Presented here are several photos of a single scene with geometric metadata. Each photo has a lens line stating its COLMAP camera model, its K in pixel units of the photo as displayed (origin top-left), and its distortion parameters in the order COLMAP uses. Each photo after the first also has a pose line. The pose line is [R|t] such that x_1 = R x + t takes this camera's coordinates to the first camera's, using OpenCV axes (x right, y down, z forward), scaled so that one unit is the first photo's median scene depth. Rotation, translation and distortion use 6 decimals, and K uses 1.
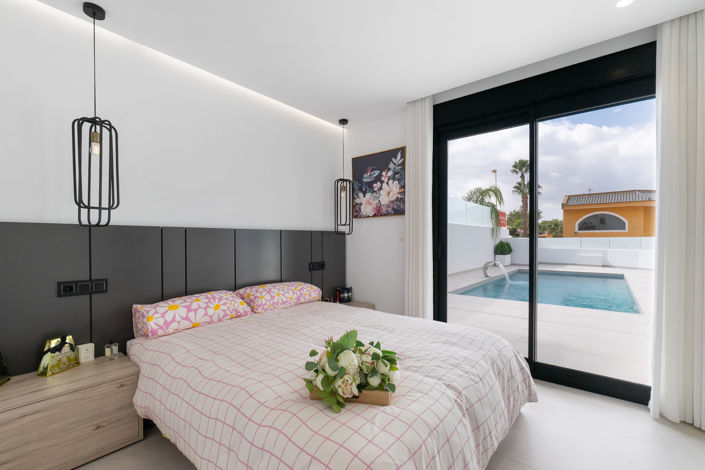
lens RADIAL K [[304.5, 0, 352.3], [0, 304.5, 240.4], [0, 0, 1]] dist [-0.002064, 0.000461]
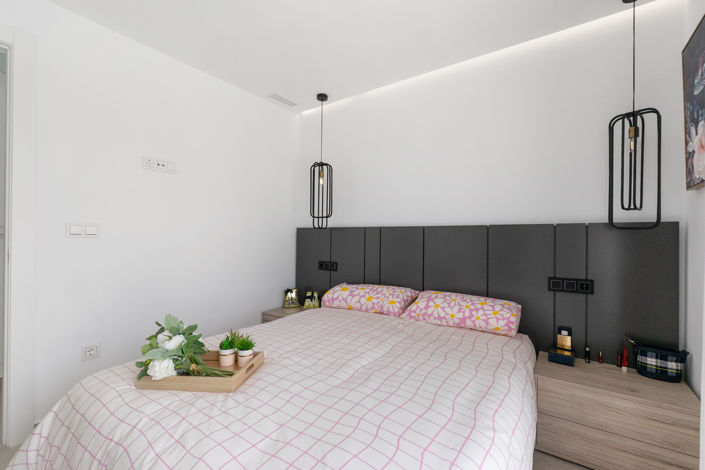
lens RADIAL K [[304.5, 0, 356.0], [0, 304.5, 239.2], [0, 0, 1]] dist [-0.002064, 0.000461]
pose [[0.082103, 0.006430, -0.996603, 0.470219], [-0.010307, 0.999931, 0.005602, -0.000524], [0.996571, 0.009812, 0.082163, 0.626954]]
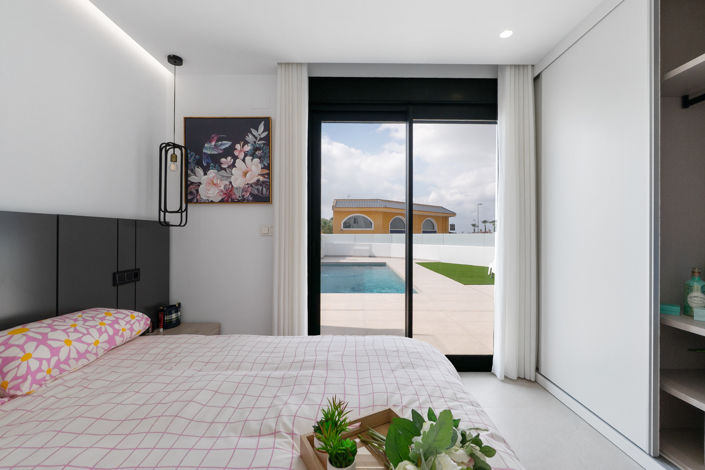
lens RADIAL K [[304.5, 0, 351.2], [0, 304.5, 231.6], [0, 0, 1]] dist [-0.002064, 0.000461]
pose [[0.775821, 0.013563, 0.630807, -0.173075], [-0.004984, 0.999869, -0.015368, 0.001137], [-0.630933, 0.008779, 0.775788, 0.273337]]
